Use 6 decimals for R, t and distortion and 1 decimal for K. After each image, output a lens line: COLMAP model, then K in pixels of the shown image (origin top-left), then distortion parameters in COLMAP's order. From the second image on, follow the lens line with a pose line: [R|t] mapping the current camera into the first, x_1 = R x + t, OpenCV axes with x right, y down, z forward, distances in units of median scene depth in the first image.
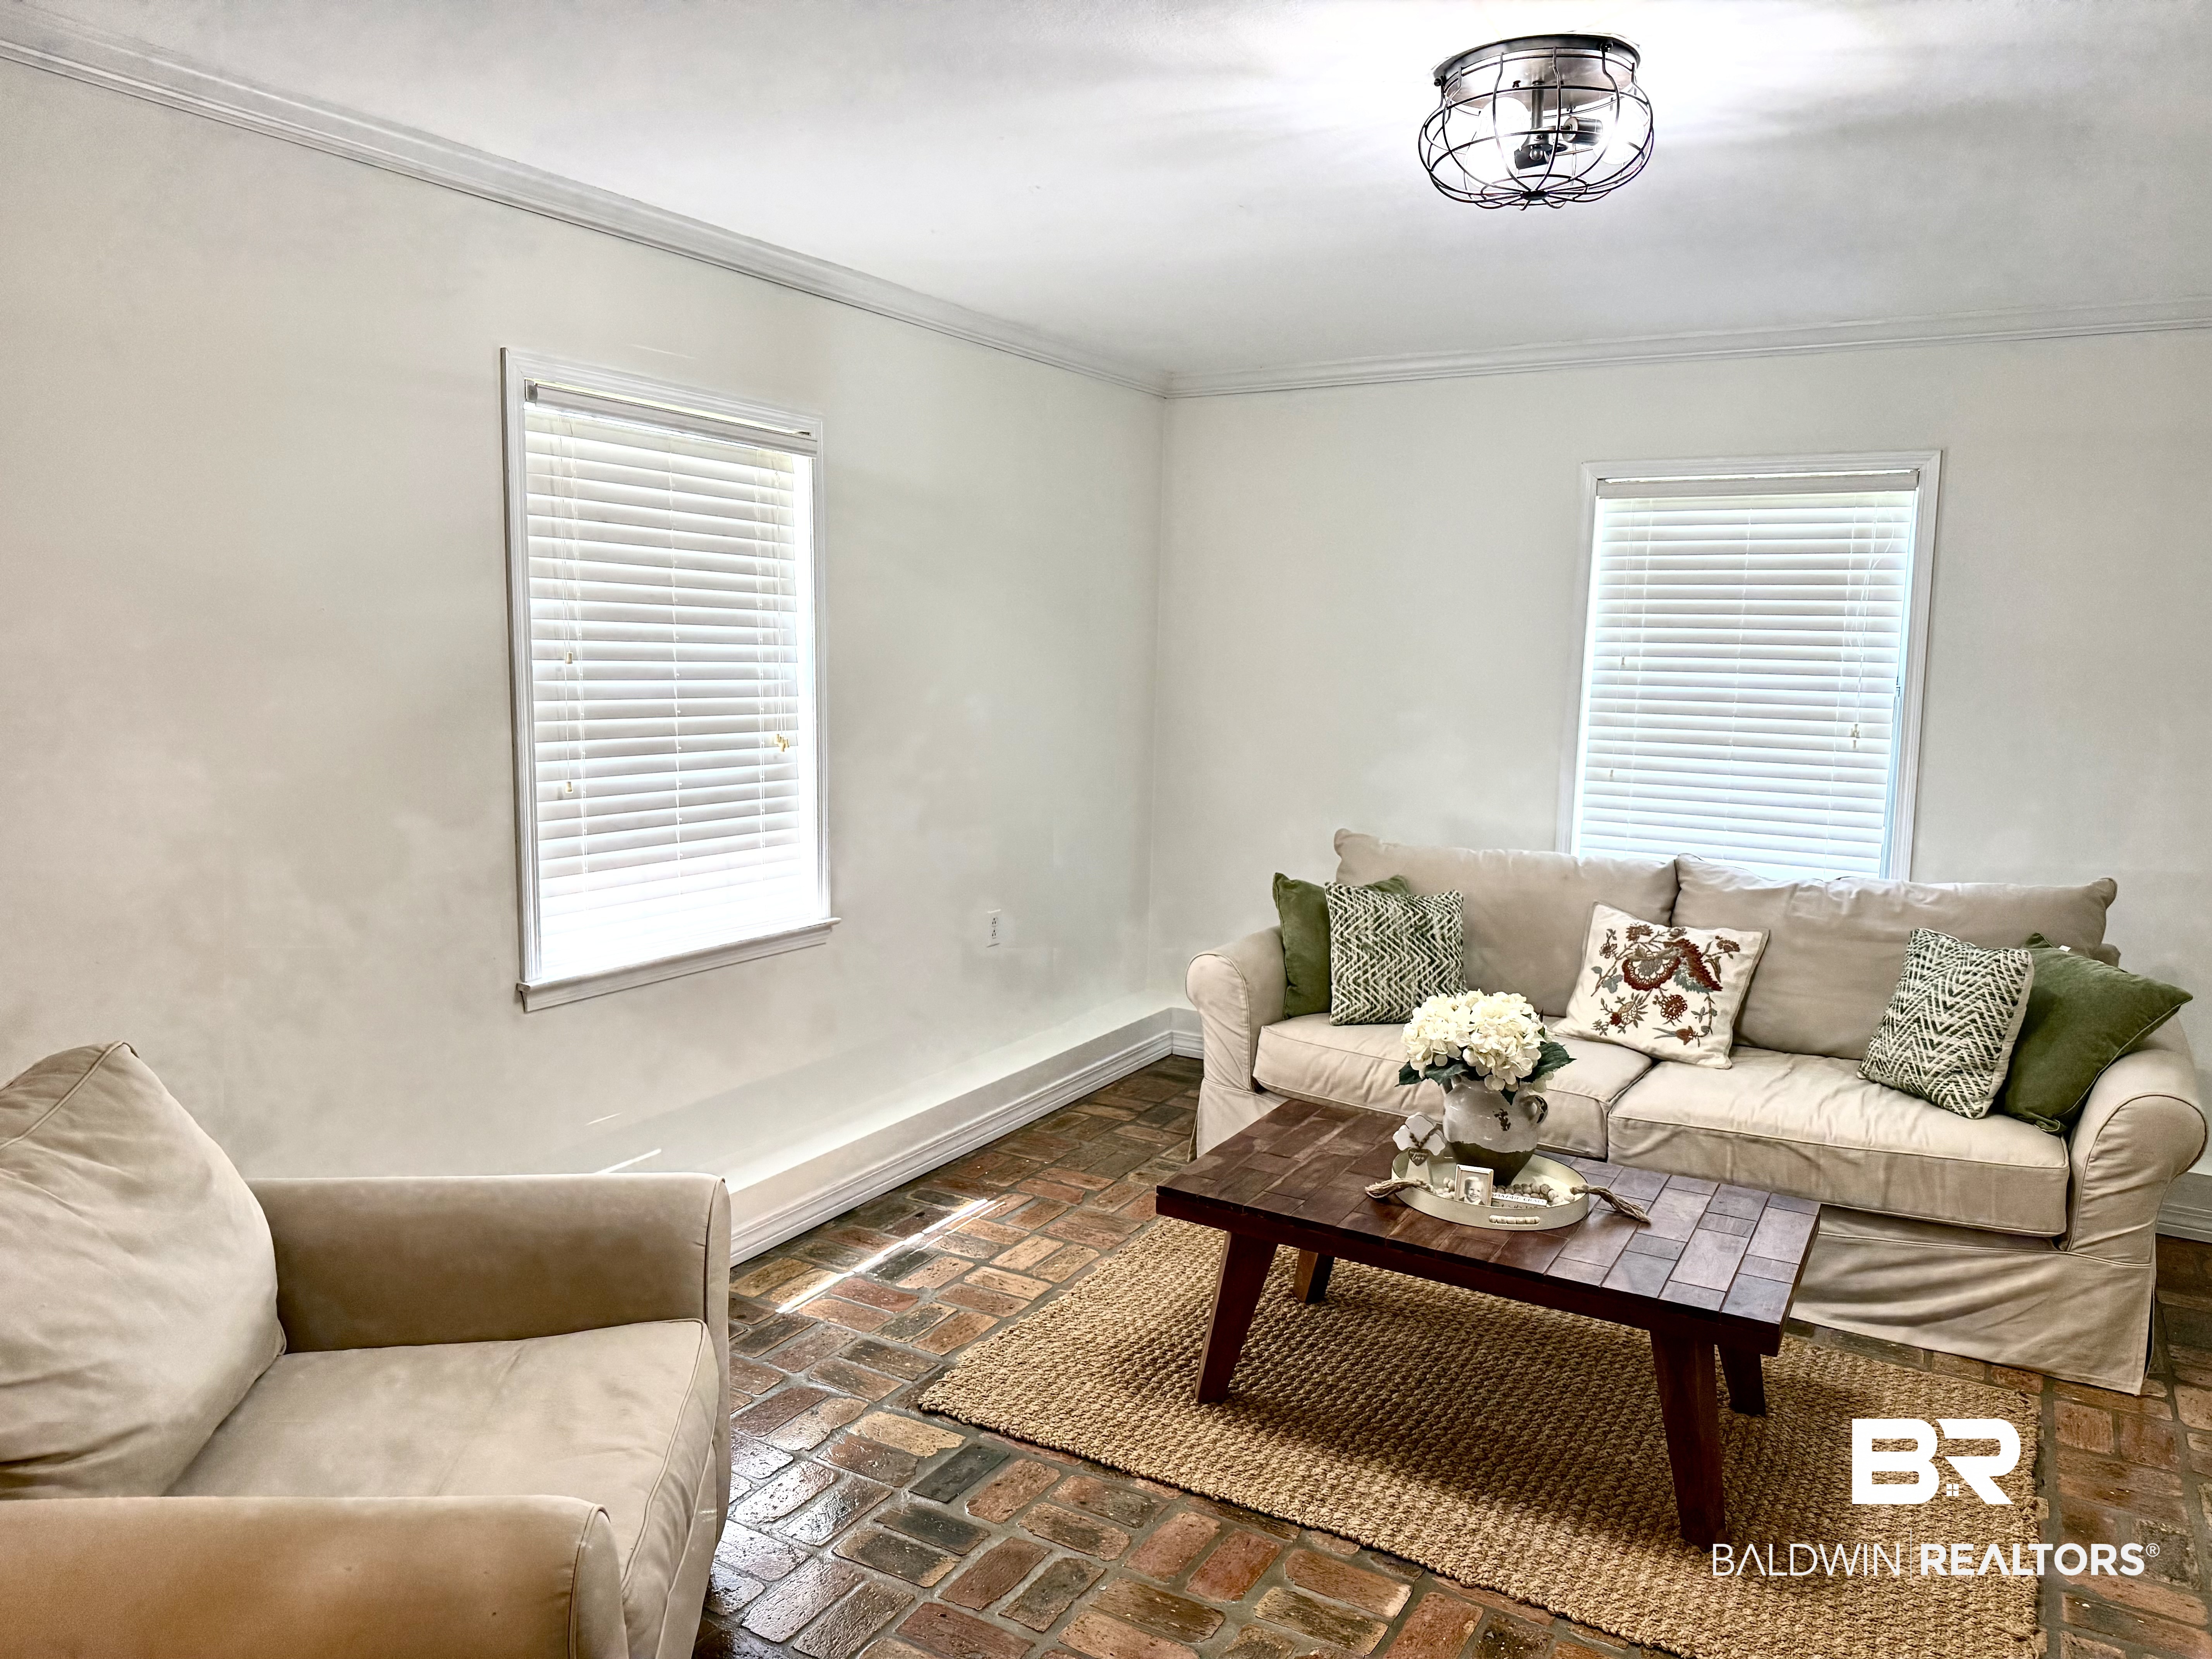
lens RADIAL K [[1577.0, 0, 1100.6], [0, 1577.0, 834.9], [0, 0, 1]] dist [0.038526, -0.052221]
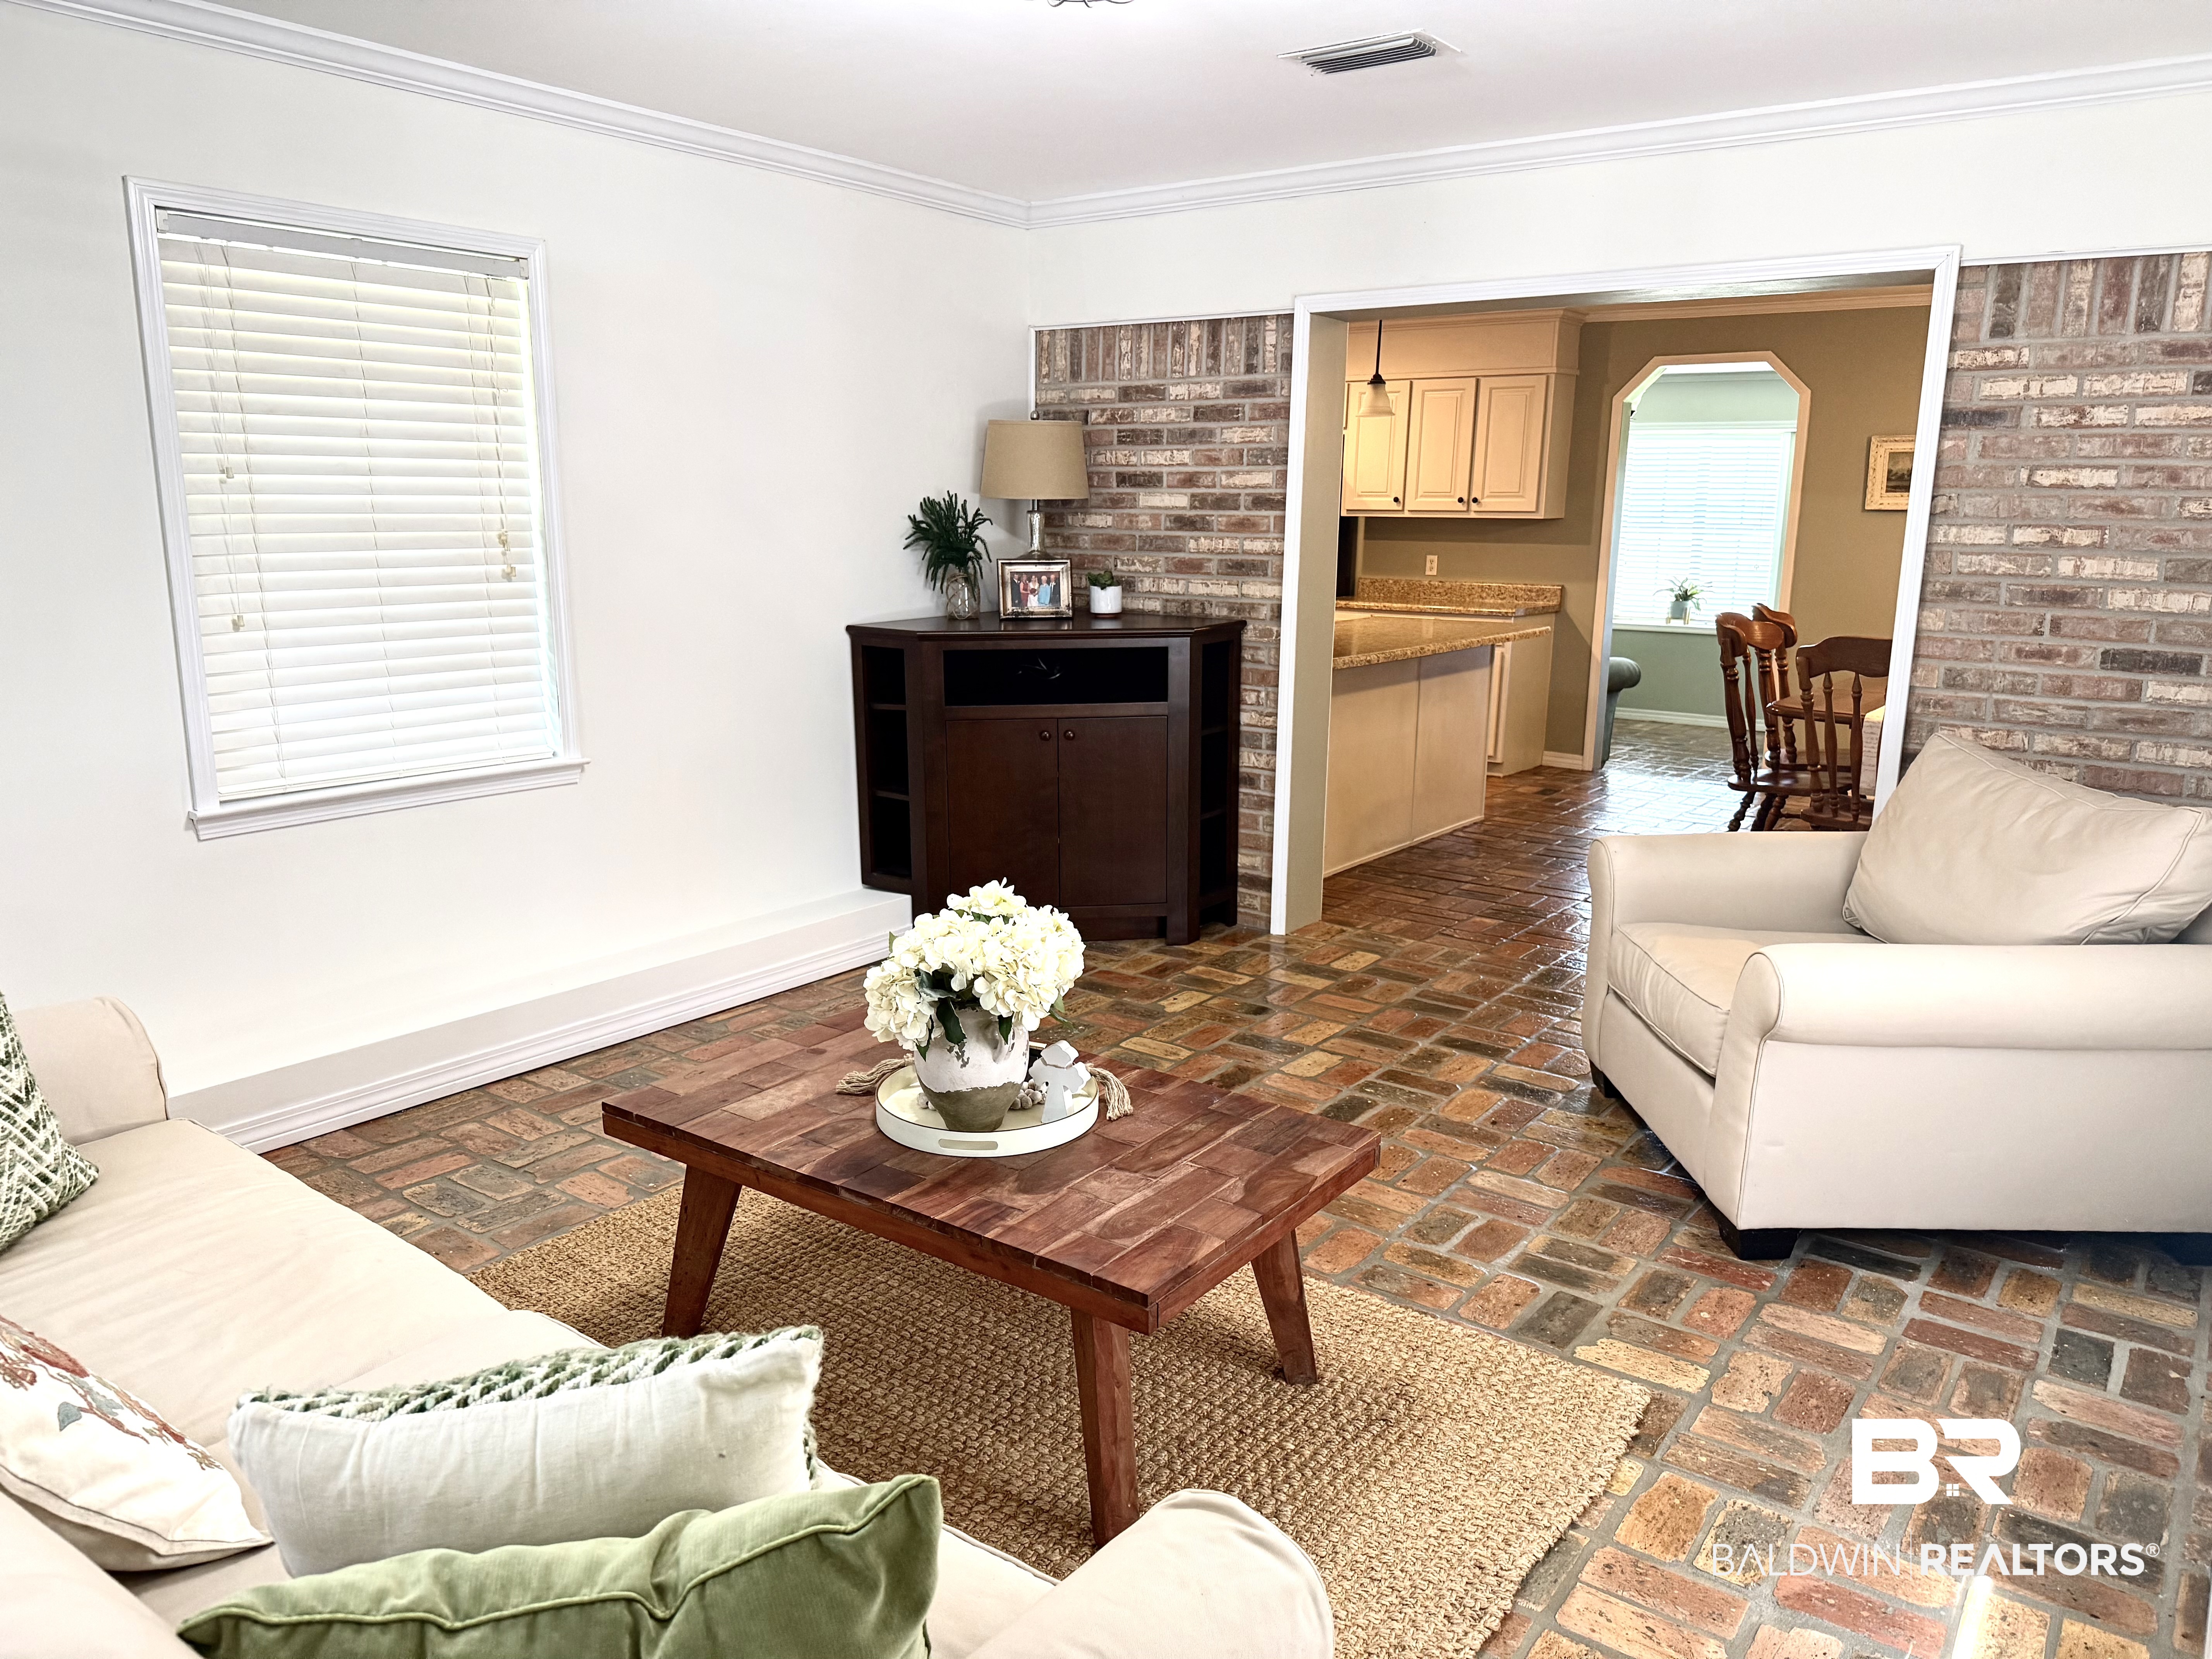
lens RADIAL K [[1565.2, 0, 1108.8], [0, 1565.2, 823.6], [0, 0, 1]] dist [0.045037, -0.053416]
pose [[-0.993172, -0.054719, 0.103027, 0.105096], [-0.018414, 0.945629, 0.324724, -0.203335], [-0.115194, 0.320610, -0.940181, 1.799034]]
